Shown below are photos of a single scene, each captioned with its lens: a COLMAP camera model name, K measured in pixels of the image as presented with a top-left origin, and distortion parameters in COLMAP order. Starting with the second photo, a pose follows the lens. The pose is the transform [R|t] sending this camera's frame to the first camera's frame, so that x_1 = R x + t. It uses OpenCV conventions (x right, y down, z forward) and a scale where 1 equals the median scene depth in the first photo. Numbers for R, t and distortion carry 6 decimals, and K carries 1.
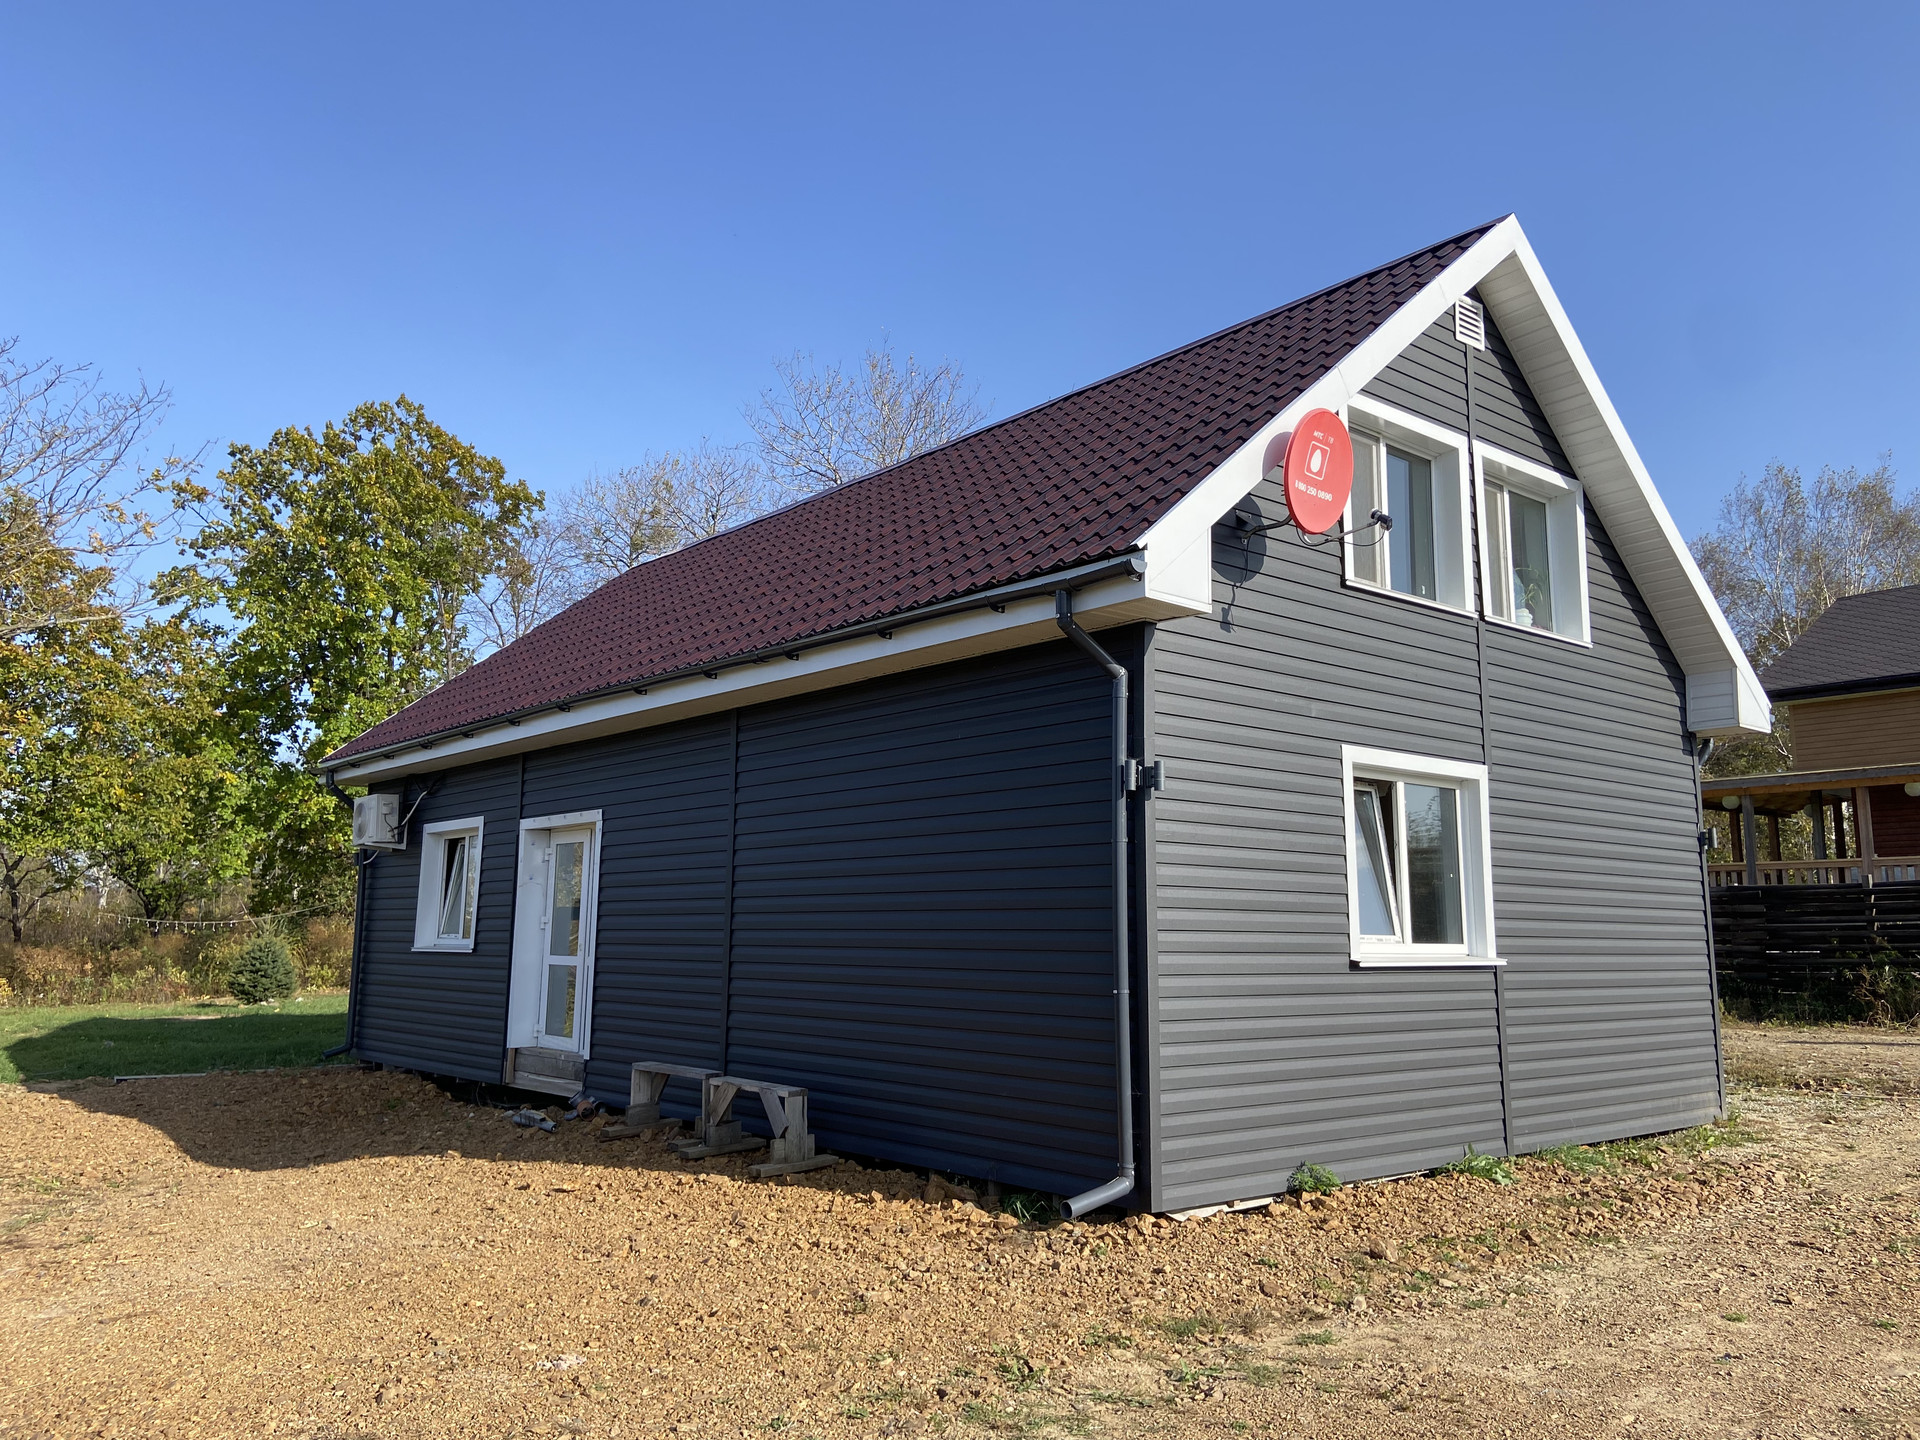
lens RADIAL K [[1448.3, 0, 954.6], [0, 1448.3, 703.5], [0, 0, 1]] dist [0.062646, -0.005307]
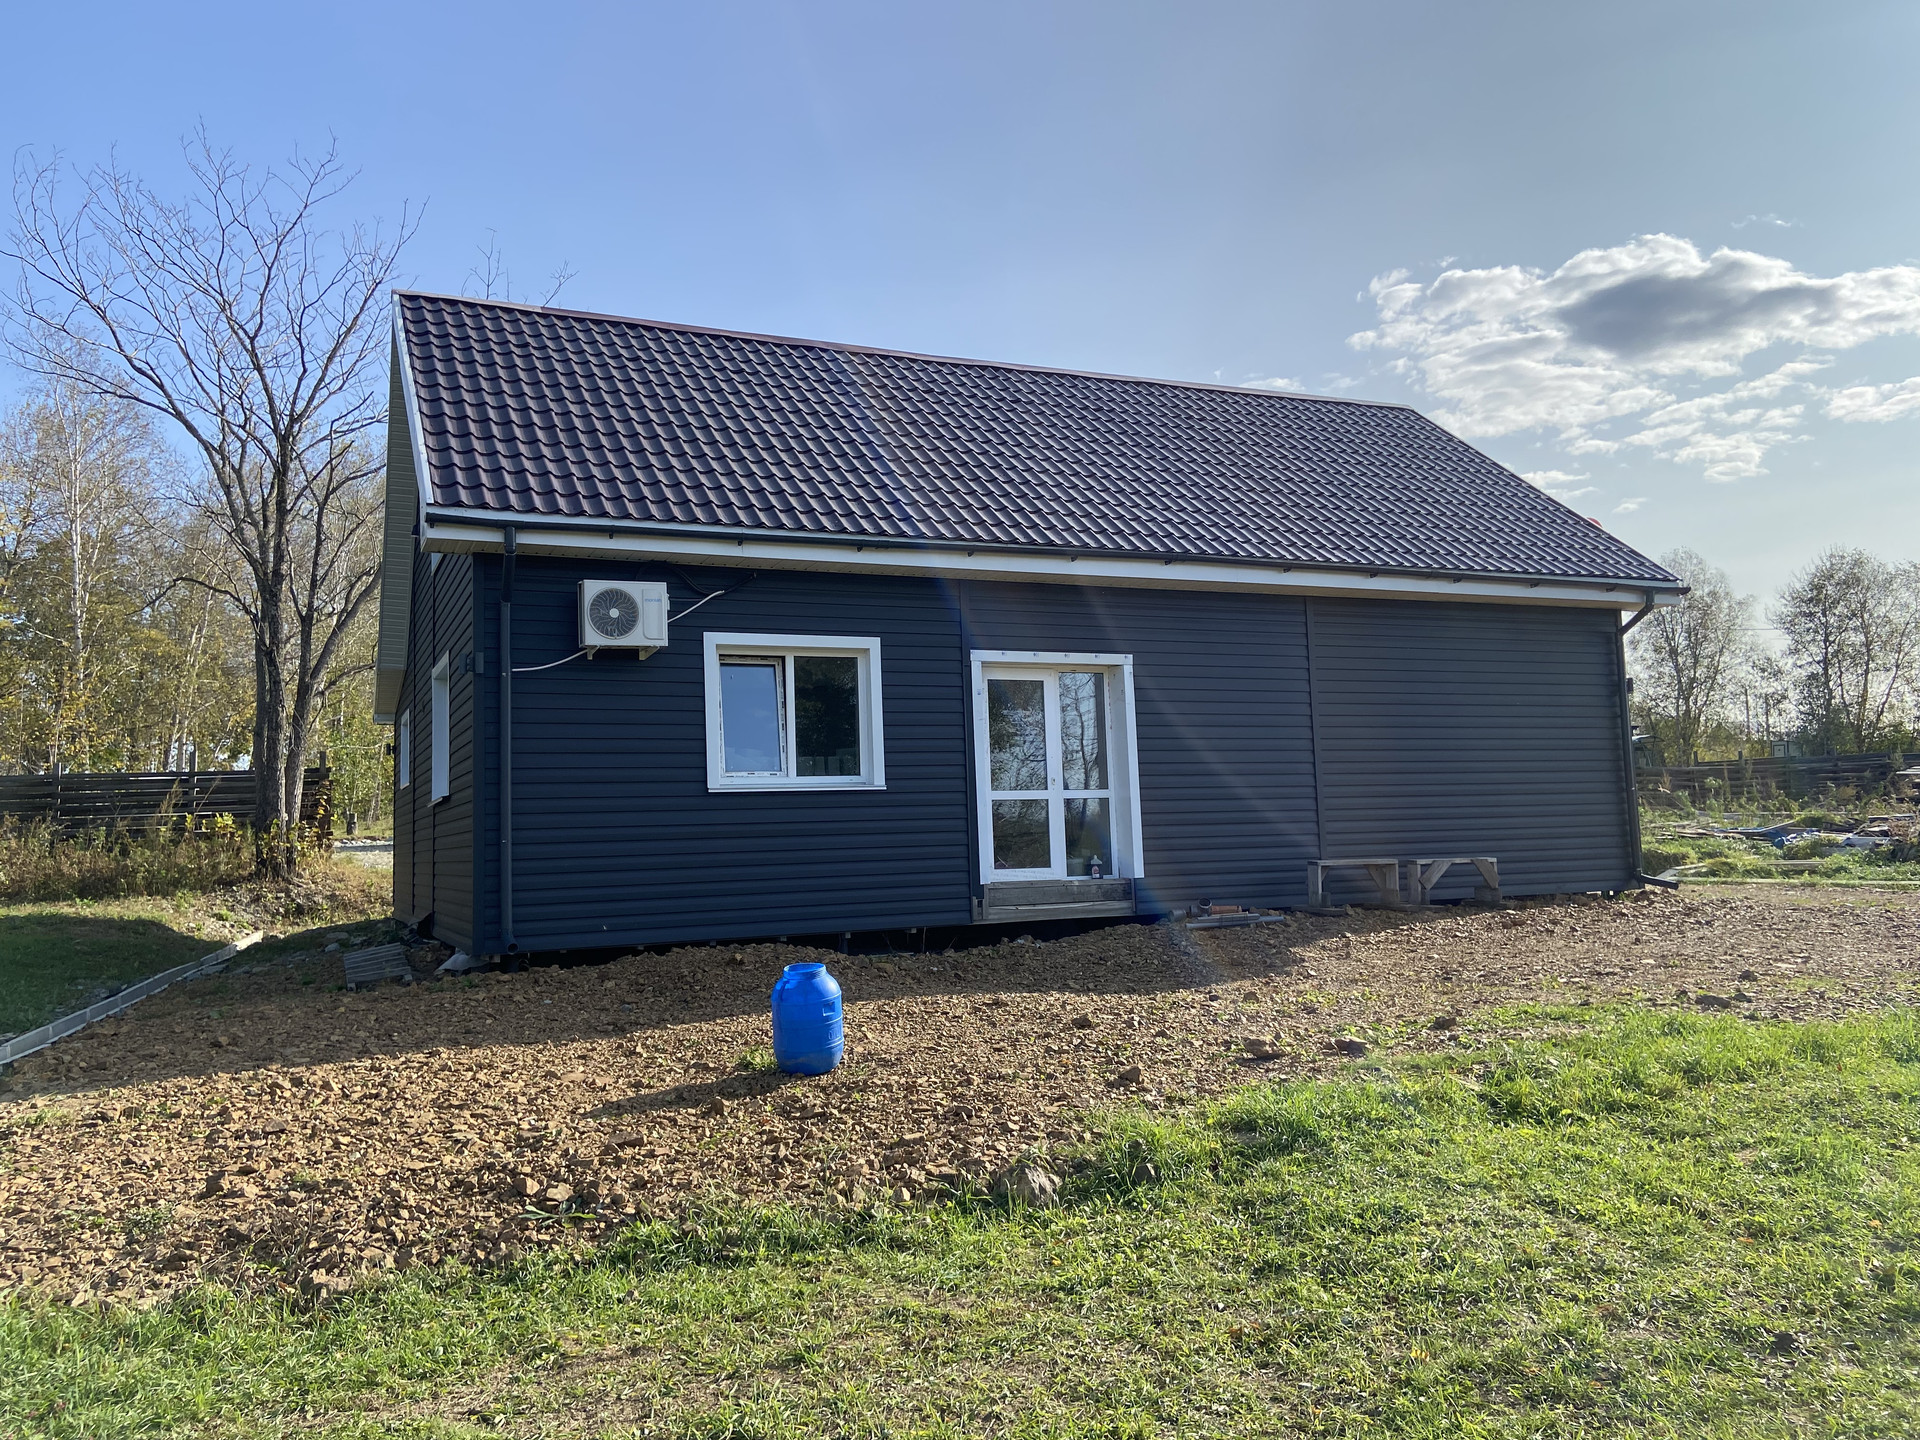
lens RADIAL K [[1450.9, 0, 965.3], [0, 1450.9, 708.6], [0, 0, 1]] dist [0.060587, -0.000668]
pose [[0.267565, 0.029792, 0.963079, -1.062797], [-0.138967, 0.990265, 0.007976, 0.097656], [-0.953466, -0.135971, 0.269100, 0.656775]]
